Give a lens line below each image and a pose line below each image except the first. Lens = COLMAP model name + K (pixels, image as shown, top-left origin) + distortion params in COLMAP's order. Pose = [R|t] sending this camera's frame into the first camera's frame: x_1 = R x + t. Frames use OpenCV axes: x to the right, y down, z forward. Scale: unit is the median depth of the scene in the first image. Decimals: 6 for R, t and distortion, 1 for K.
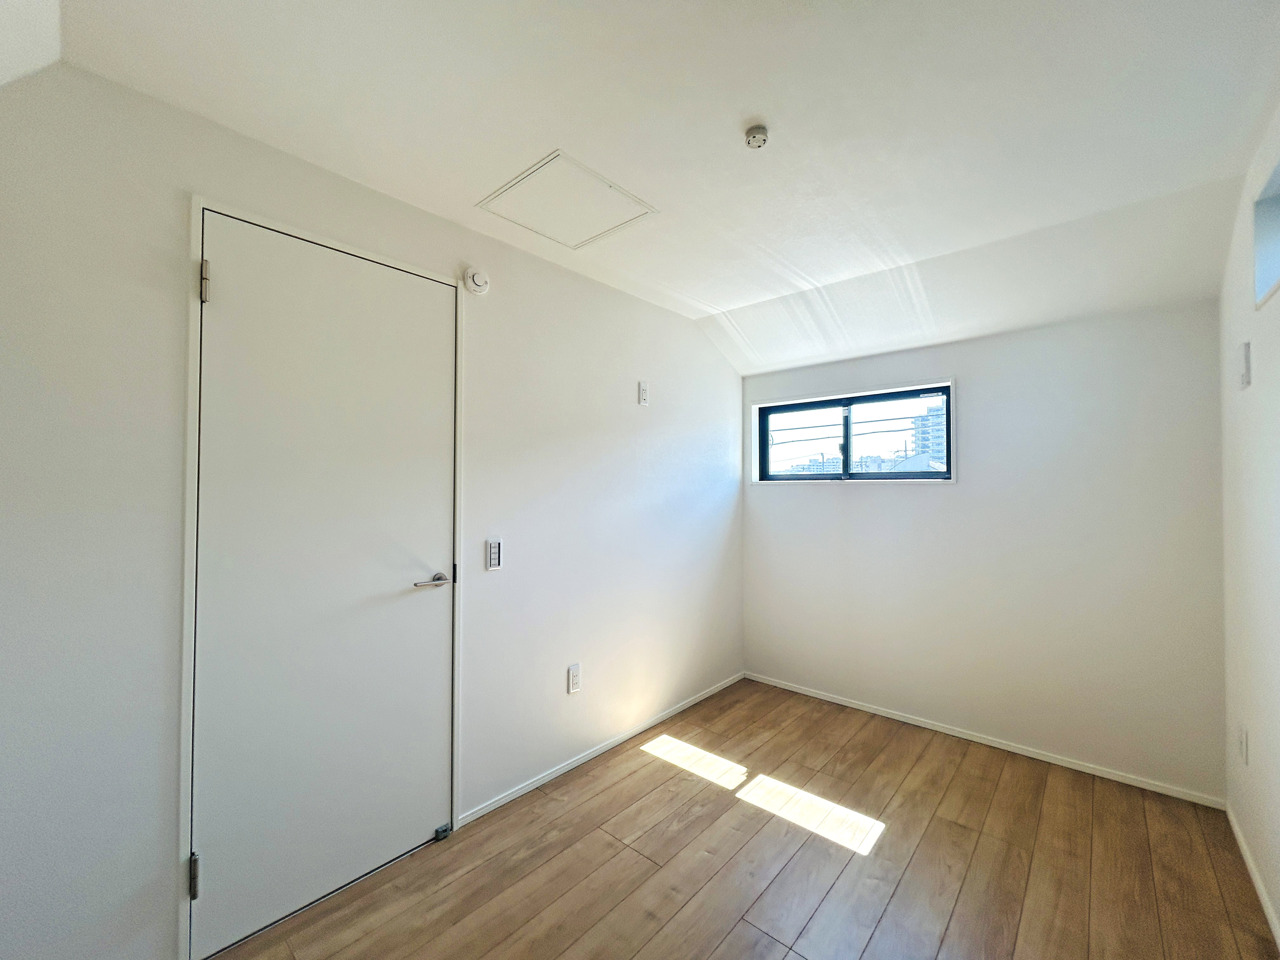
lens RADIAL K [[515.9, 0, 641.3], [0, 515.9, 478.2], [0, 0, 1]] dist [-0.001767, 0.000650]
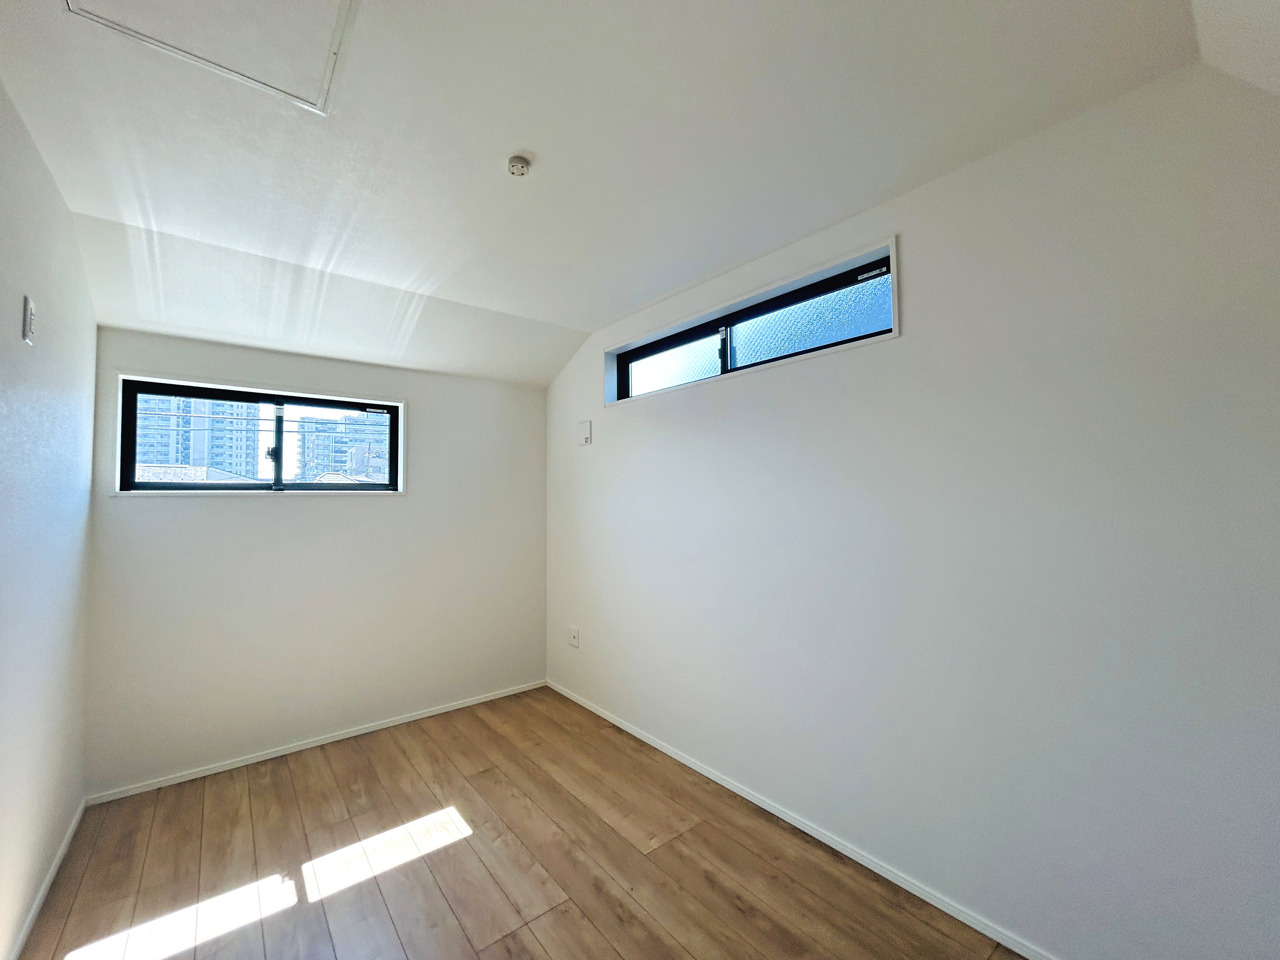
lens RADIAL K [[515.9, 0, 641.3], [0, 515.9, 478.2], [0, 0, 1]] dist [-0.001767, 0.000650]
pose [[0.164391, 0.032777, 0.985851, -0.459573], [-0.013341, 0.999430, -0.031004, 0.002122], [-0.986305, -0.008055, 0.164734, 0.350153]]
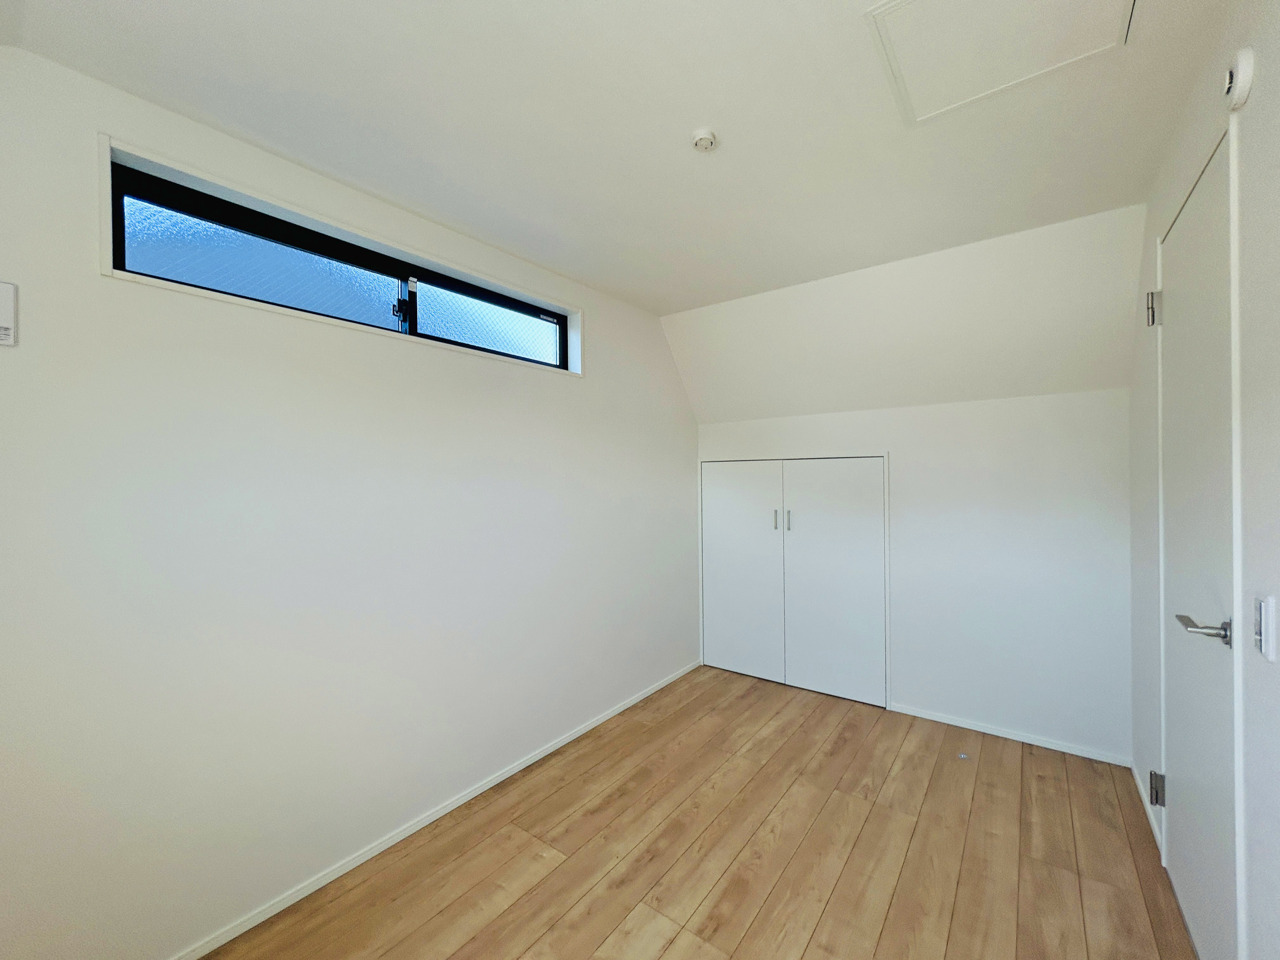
lens RADIAL K [[515.9, 0, 641.3], [0, 515.9, 478.2], [0, 0, 1]] dist [-0.001767, 0.000650]
pose [[-0.996705, 0.005086, -0.080953, 0.269224], [0.006860, 0.999742, -0.021649, 0.014168], [0.080822, -0.022133, -0.996483, 1.221025]]
